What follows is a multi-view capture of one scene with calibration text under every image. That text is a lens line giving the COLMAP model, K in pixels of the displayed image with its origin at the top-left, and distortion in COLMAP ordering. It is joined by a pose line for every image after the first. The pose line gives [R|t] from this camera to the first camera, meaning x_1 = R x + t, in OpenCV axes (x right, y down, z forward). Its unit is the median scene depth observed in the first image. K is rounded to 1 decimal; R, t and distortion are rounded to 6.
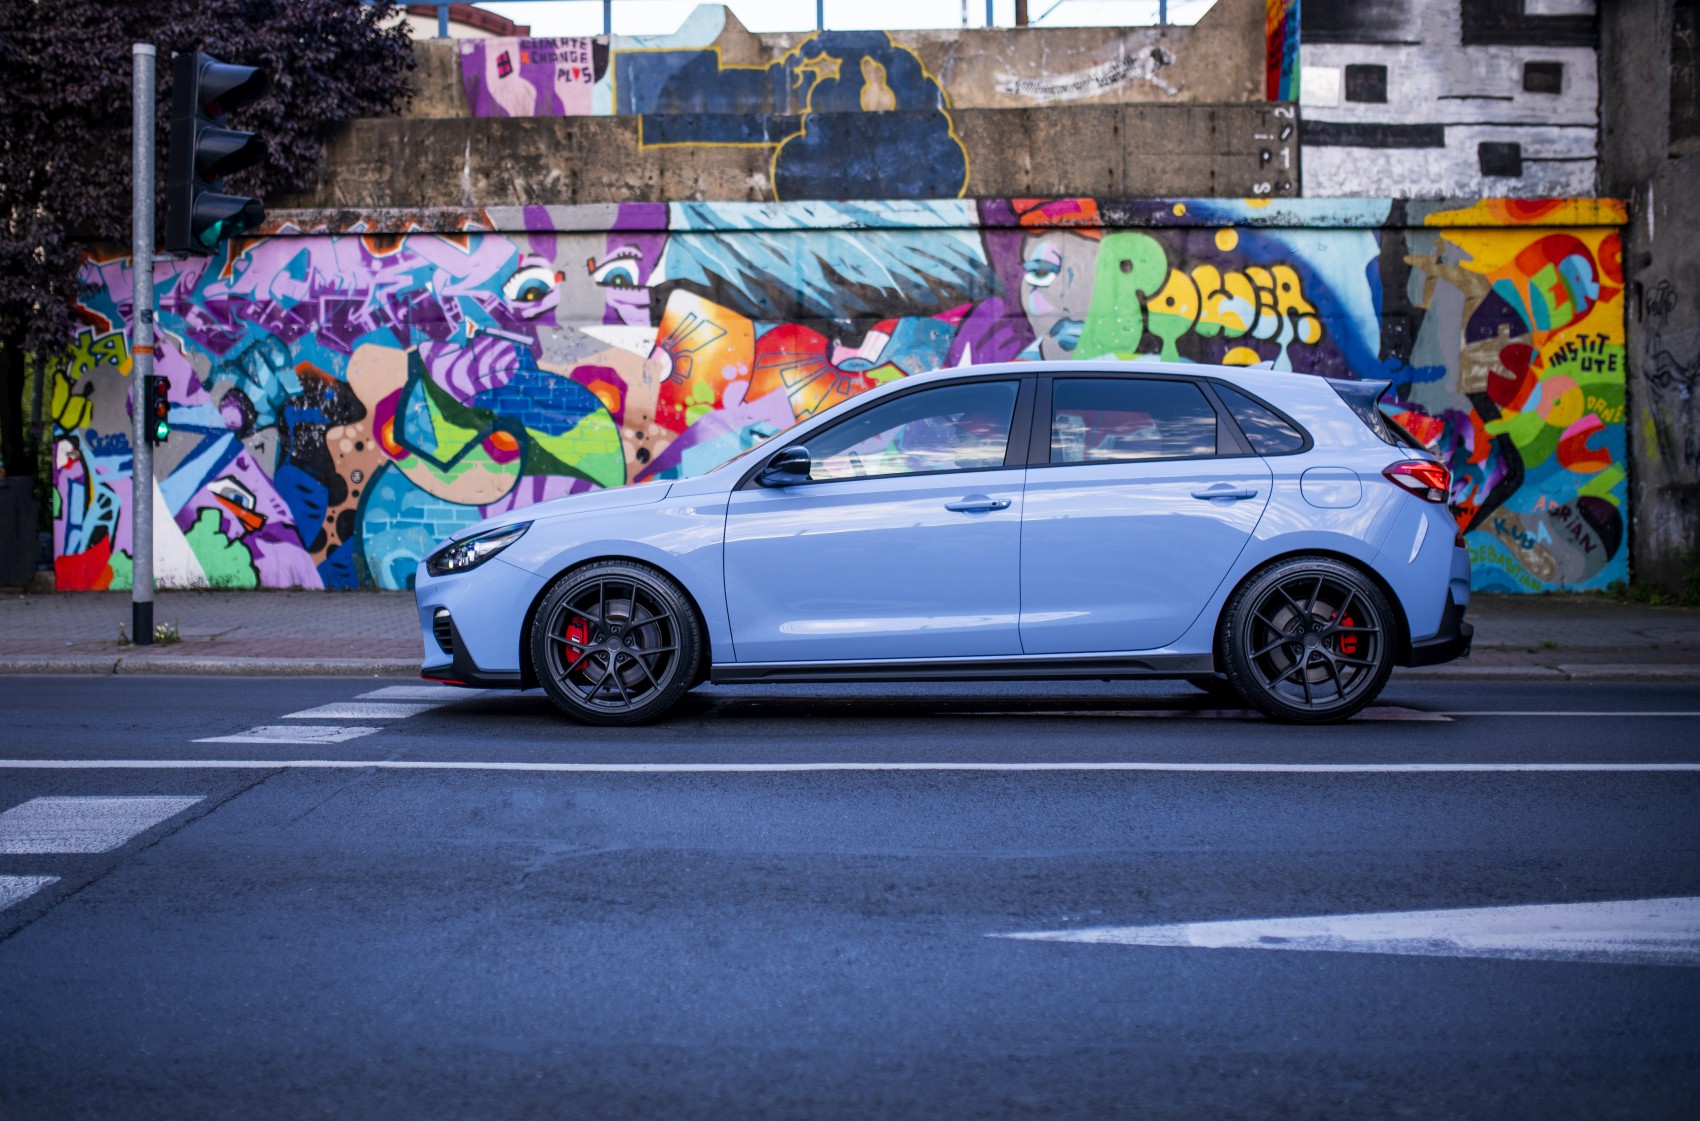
lens RADIAL K [[1902.8, 0, 848.6], [0, 1902.8, 514.5], [0, 0, 1]] dist [-0.076306, 0.181175]
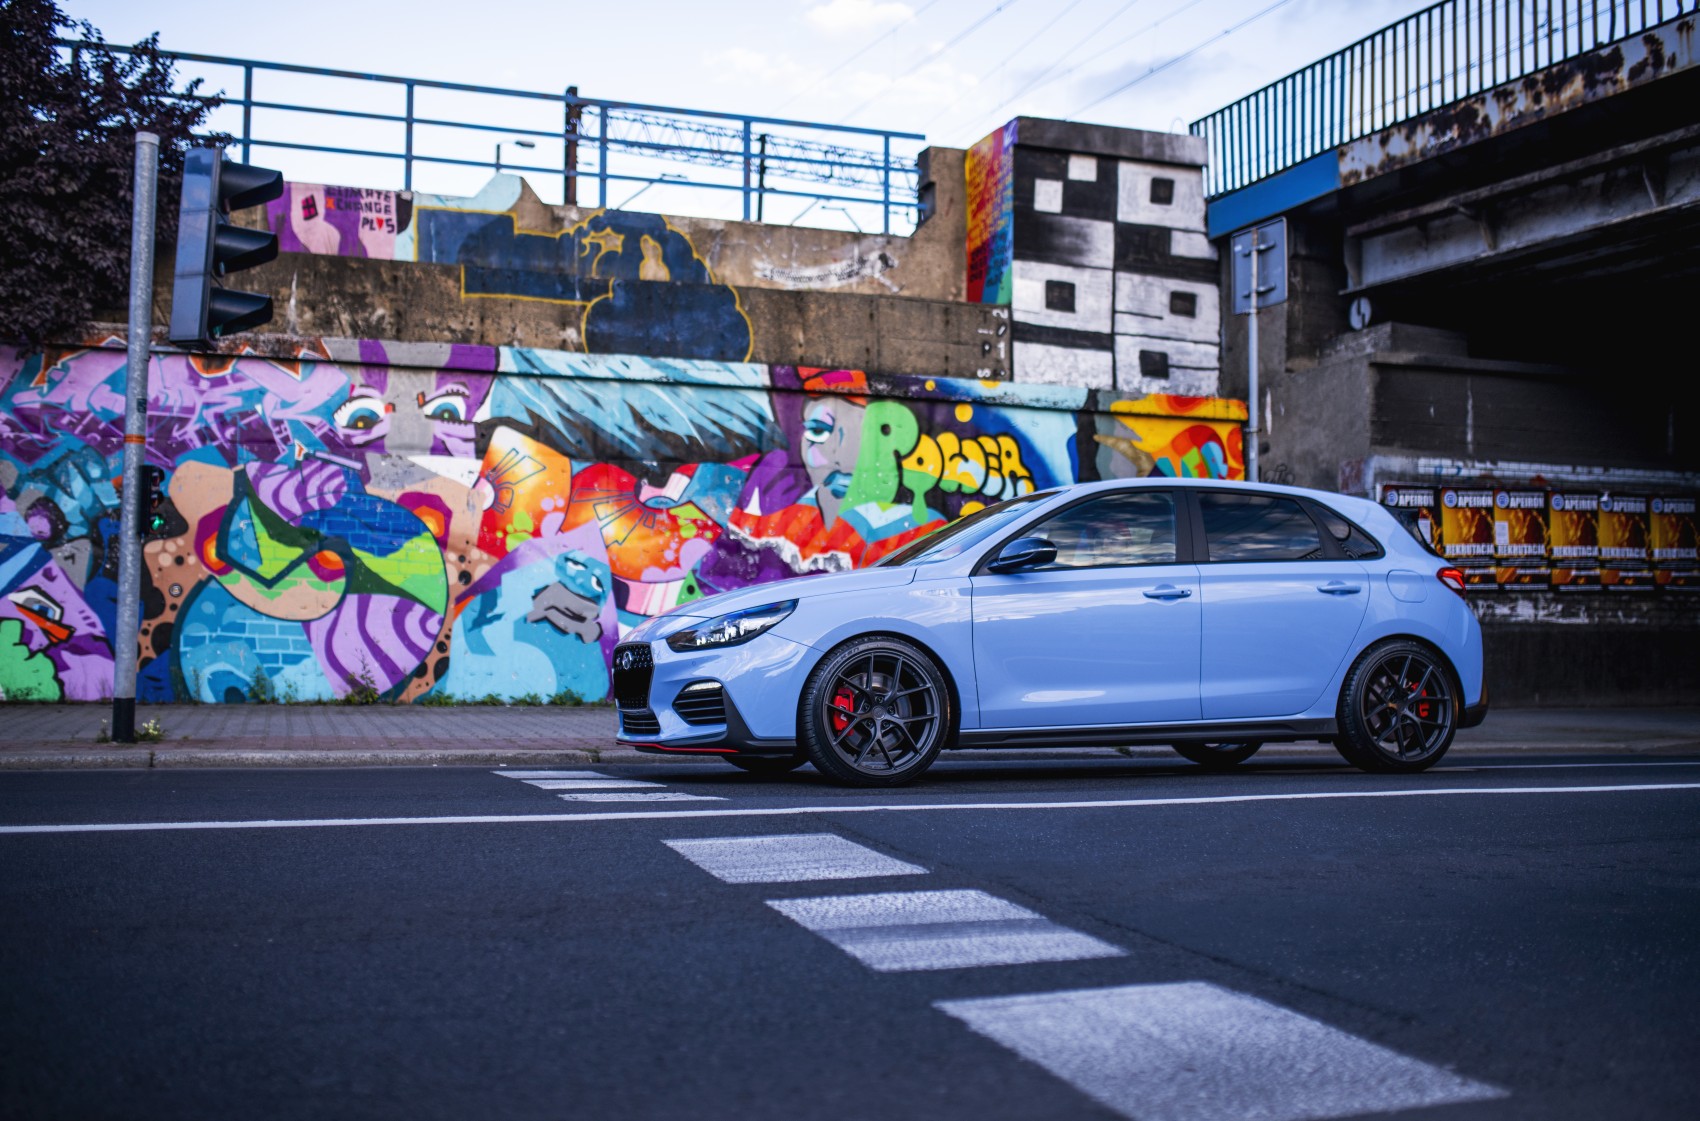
lens RADIAL K [[1637.1, 0, 850.0], [0, 1637.1, 560.5], [0, 0, 1]] dist [-0.065060, 0.102380]
pose [[0.929937, 0.032089, 0.366316, -0.243848], [-0.006068, 0.997389, -0.071965, 0.024389], [-0.367669, 0.064700, 0.927703, 0.062375]]
